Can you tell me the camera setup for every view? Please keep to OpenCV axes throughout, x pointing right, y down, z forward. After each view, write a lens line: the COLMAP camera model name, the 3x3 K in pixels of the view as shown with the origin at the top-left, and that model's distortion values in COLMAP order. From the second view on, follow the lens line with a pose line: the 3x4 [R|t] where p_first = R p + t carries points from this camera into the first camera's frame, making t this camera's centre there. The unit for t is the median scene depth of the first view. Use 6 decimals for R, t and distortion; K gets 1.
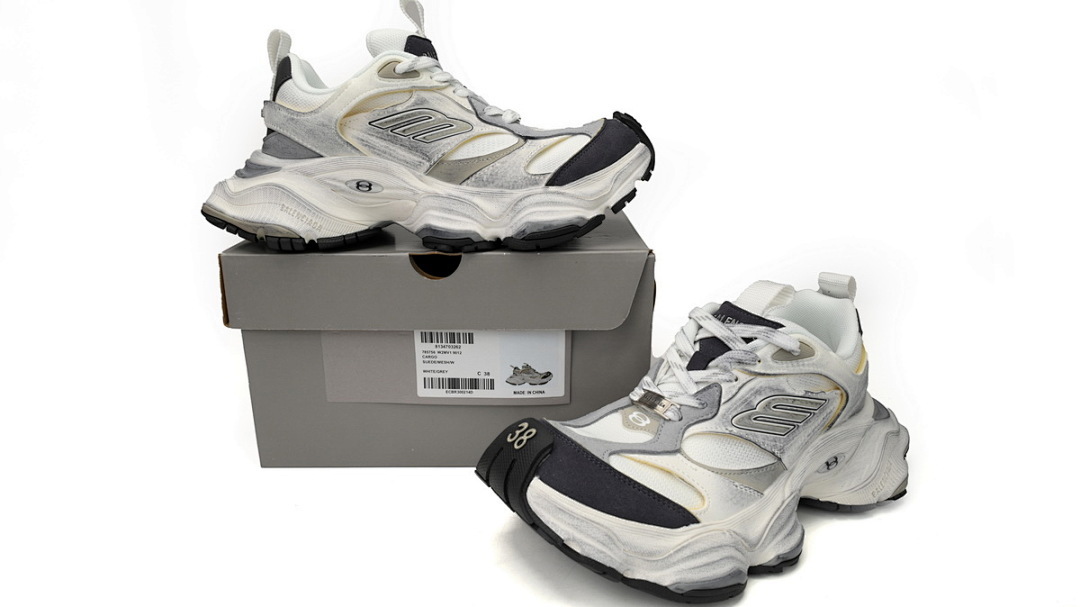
lens RADIAL K [[720.0, 0, 540.0], [0, 720.0, 303.5], [0, 0, 1]] dist [-0.002570, -0.000815]
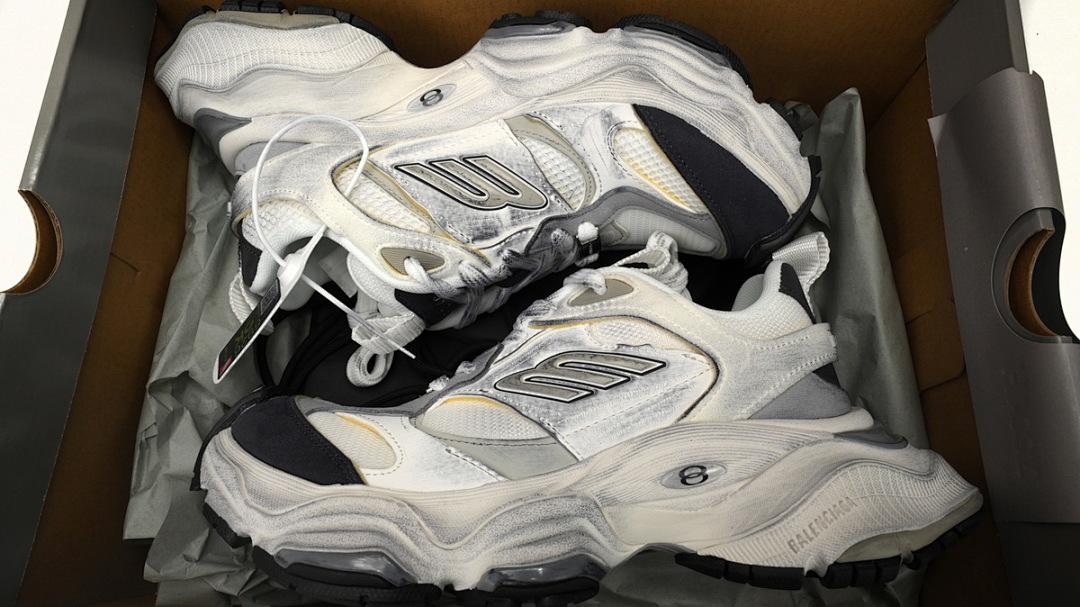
lens RADIAL K [[720.0, 0, 540.0], [0, 720.0, 303.5], [0, 0, 1]] dist [-0.002570, -0.000815]
pose [[0.824812, -0.159943, -0.542313, 0.694072], [-0.102610, 0.900884, -0.421757, 0.384669], [0.556018, 0.403517, 0.726648, 0.479581]]
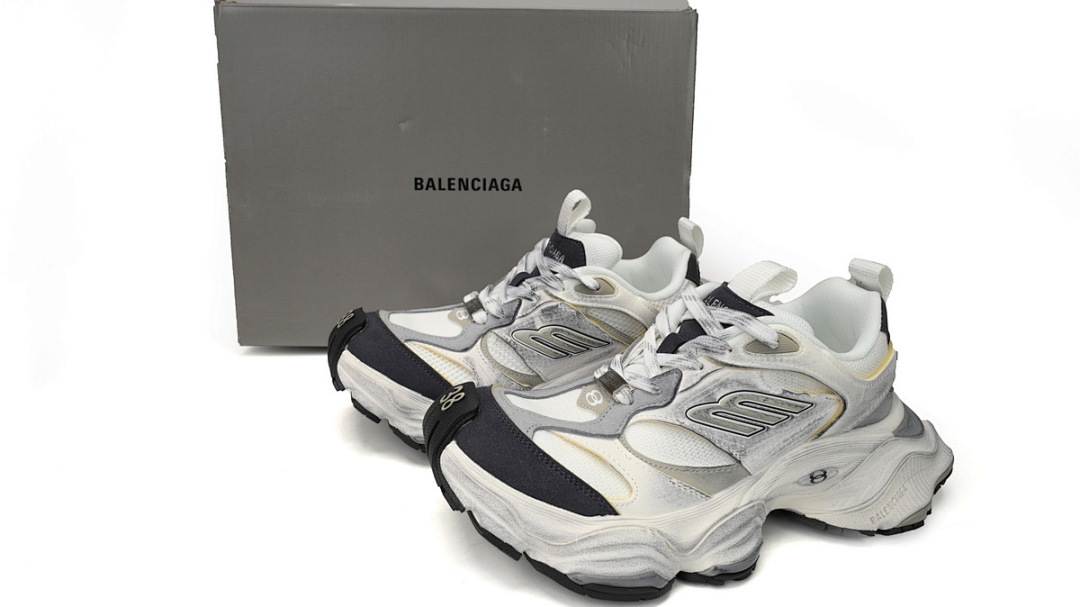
lens RADIAL K [[720.0, 0, 540.0], [0, 720.0, 303.5], [0, 0, 1]] dist [-0.002570, -0.000815]
pose [[0.961461, 0.091606, -0.259231, 0.310406], [-0.080939, 0.995385, 0.051552, -0.004901], [0.262757, -0.028583, 0.964438, 0.081449]]
